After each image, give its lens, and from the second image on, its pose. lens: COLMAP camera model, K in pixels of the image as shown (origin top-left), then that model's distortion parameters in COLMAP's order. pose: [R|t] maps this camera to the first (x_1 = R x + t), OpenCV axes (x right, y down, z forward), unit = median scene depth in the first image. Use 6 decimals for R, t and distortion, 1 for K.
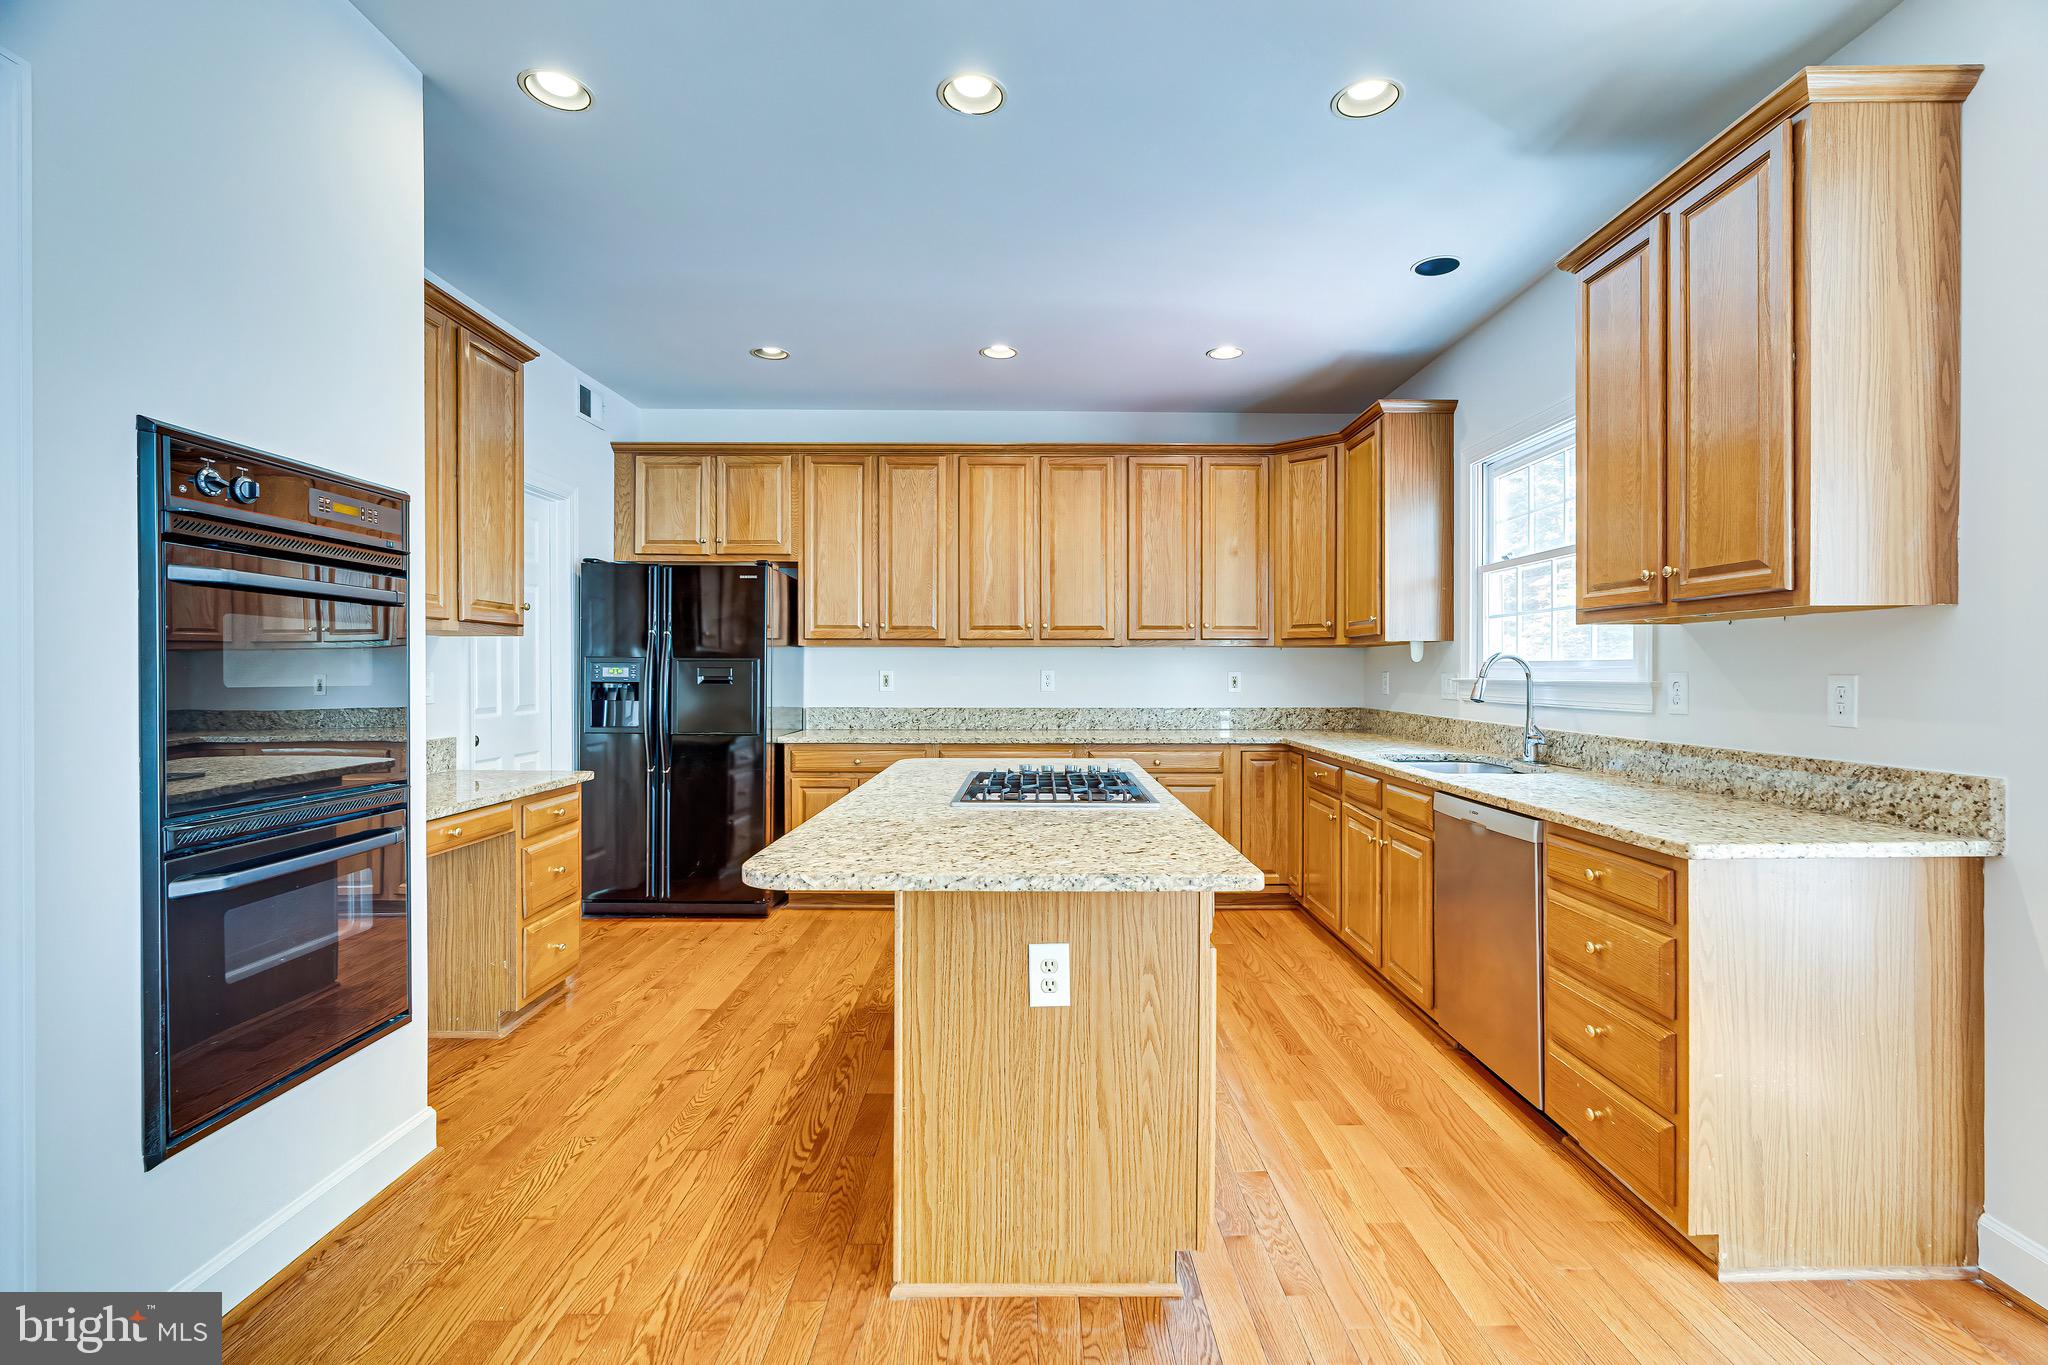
lens RADIAL K [[931.8, 0, 1036.4], [0, 931.8, 680.0], [0, 0, 1]] dist [-0.012465, 0.004934]
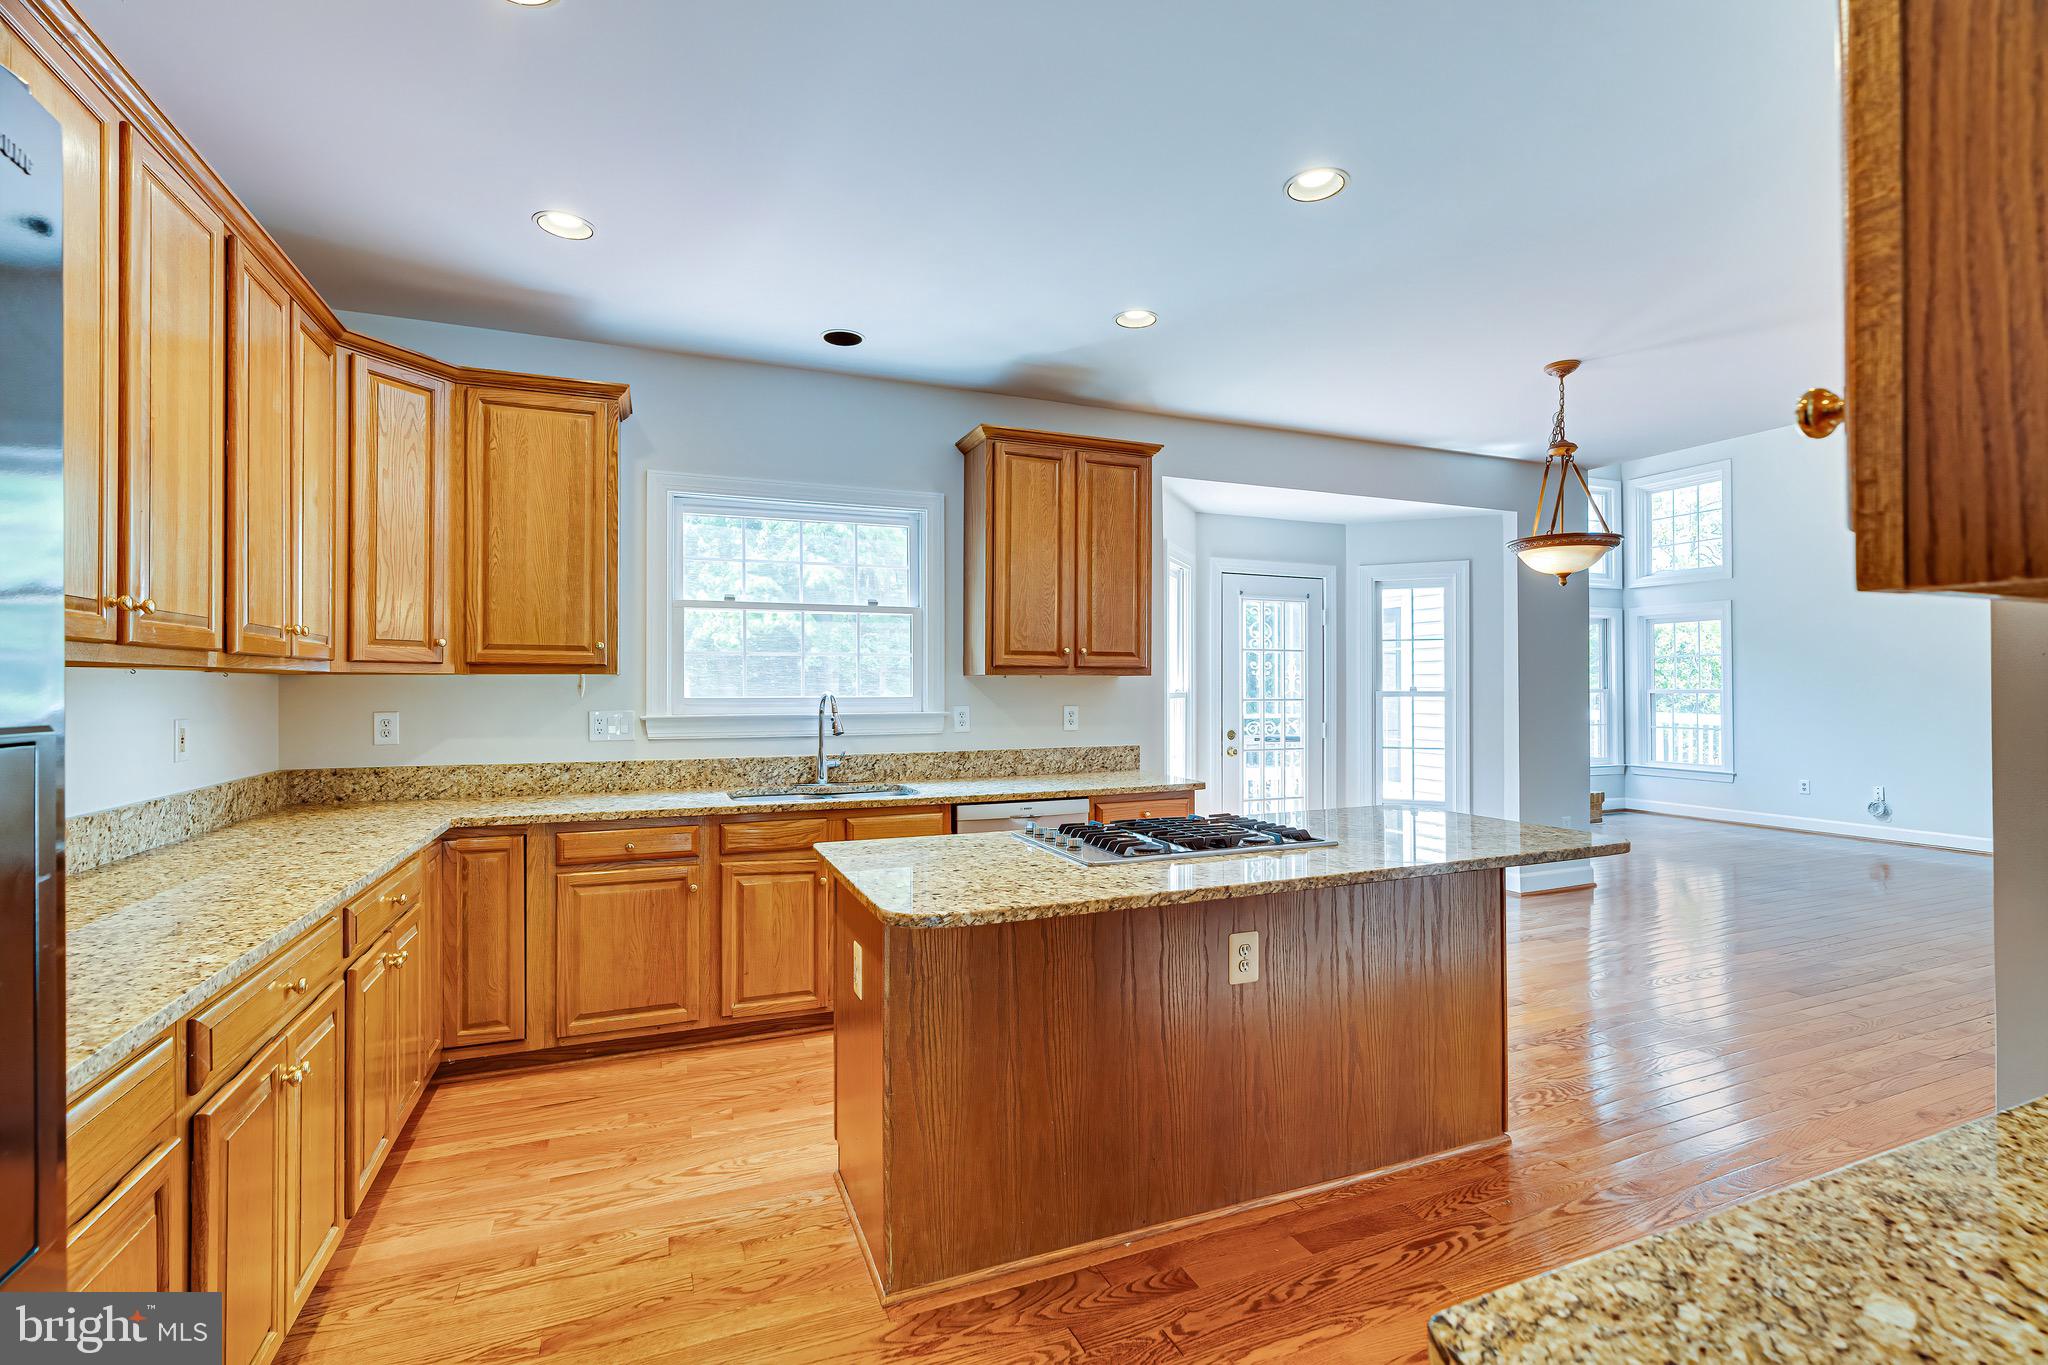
lens RADIAL K [[931.8, 0, 1031.3], [0, 931.8, 680.4], [0, 0, 1]] dist [-0.012465, 0.004934]
pose [[-0.383161, 0.005286, 0.923667, -0.852787], [0.009538, 0.999953, -0.001766, -0.049642], [-0.923632, 0.008134, -0.383193, 1.569732]]
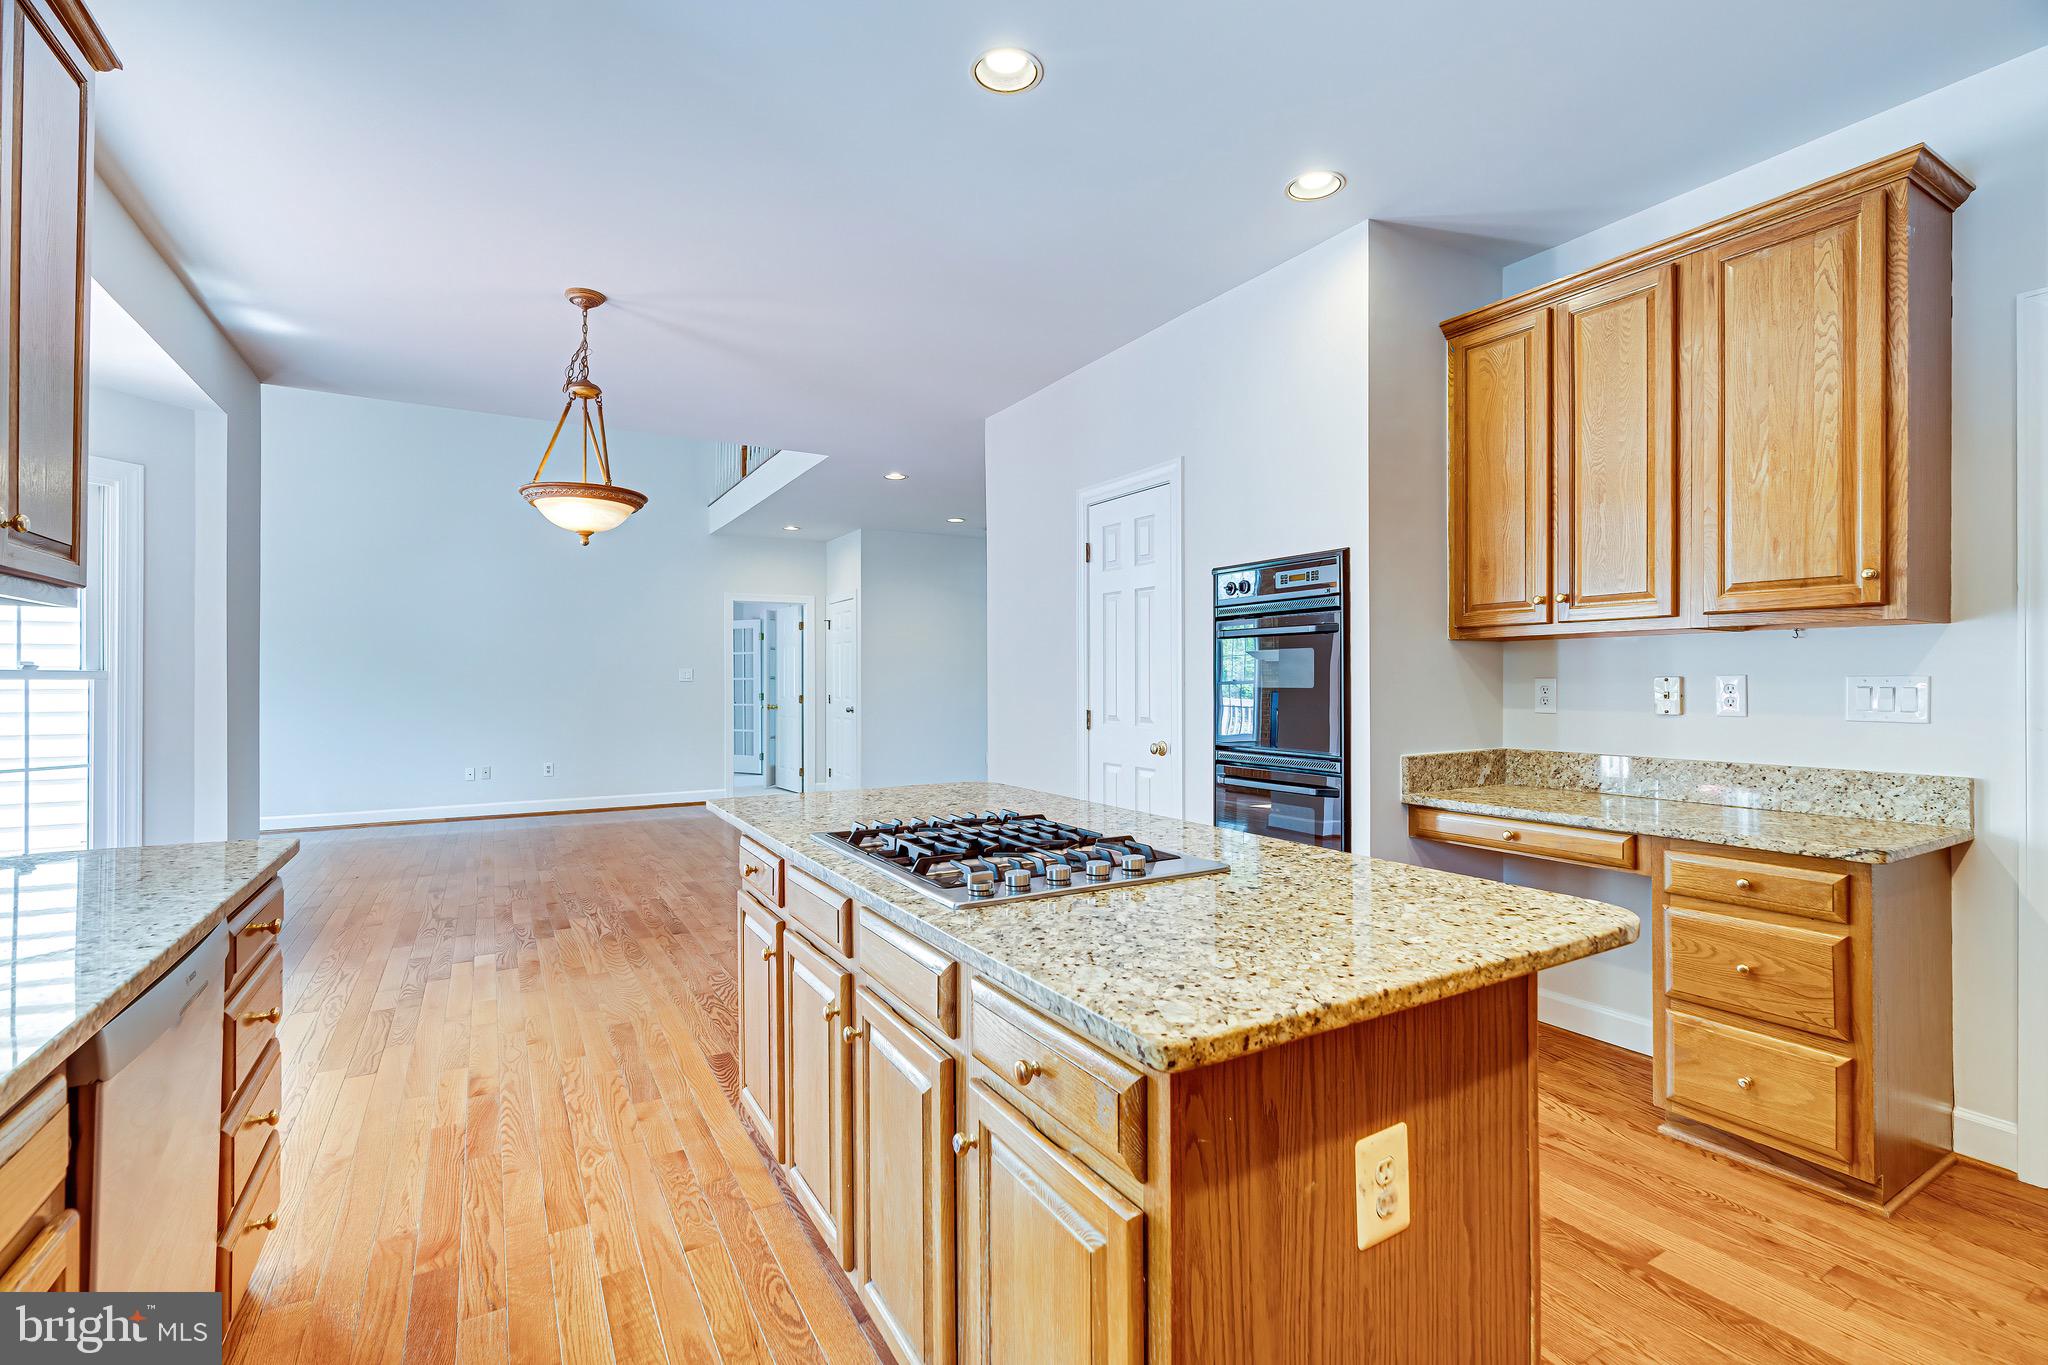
lens RADIAL K [[931.8, 0, 1045.8], [0, 931.8, 679.5], [0, 0, 1]] dist [-0.012465, 0.004934]
pose [[-0.861118, 0.006288, -0.508366, 0.344024], [0.000708, 0.999937, 0.011171, -0.020039], [0.508404, 0.009259, -0.861069, 1.672930]]
